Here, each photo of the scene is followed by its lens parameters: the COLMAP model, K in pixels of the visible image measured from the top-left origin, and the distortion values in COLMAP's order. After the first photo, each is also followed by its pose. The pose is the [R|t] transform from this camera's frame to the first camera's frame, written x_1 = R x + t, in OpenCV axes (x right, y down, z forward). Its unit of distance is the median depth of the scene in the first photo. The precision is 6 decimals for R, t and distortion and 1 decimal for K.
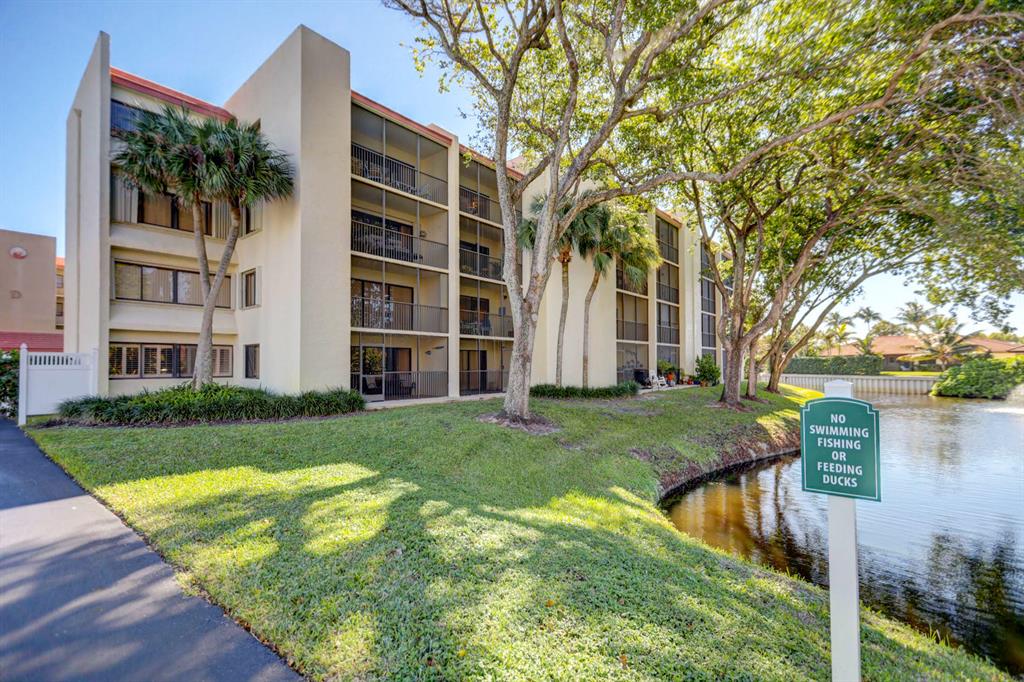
lens RADIAL K [[460.8, 0, 509.7], [0, 460.8, 340.5], [0, 0, 1]] dist [0.006758, 0.000132]
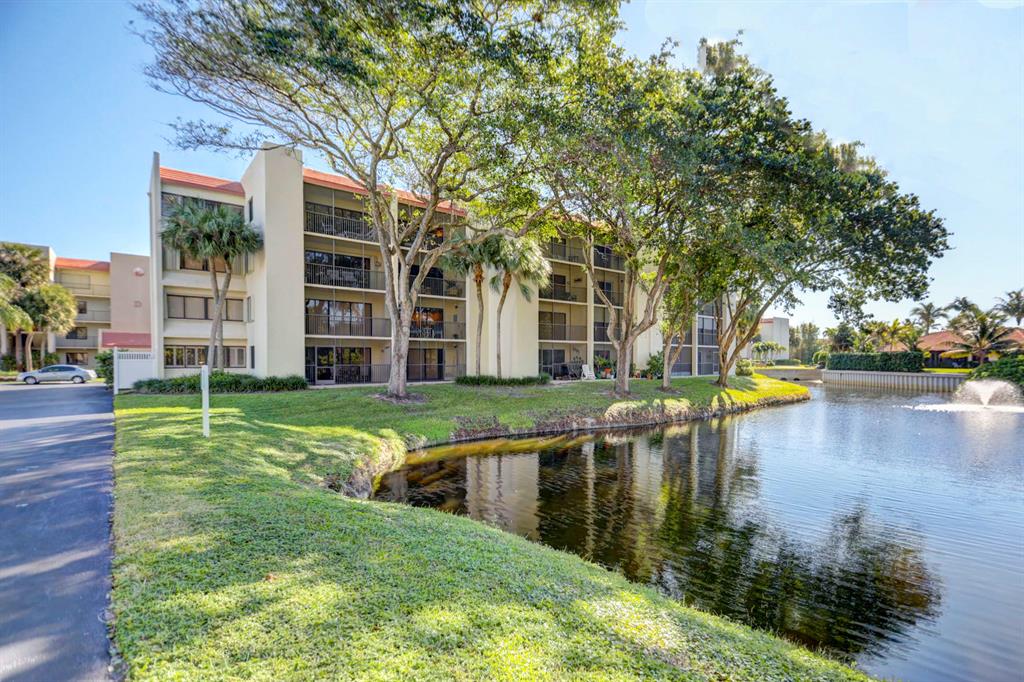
lens RADIAL K [[460.8, 0, 514.8], [0, 460.8, 349.9], [0, 0, 1]] dist [0.006758, 0.000132]
pose [[0.988575, 0.000137, -0.150729, 0.540487], [0.004561, 0.999514, 0.030823, -0.022647], [0.150660, -0.031159, 0.988095, -0.377987]]
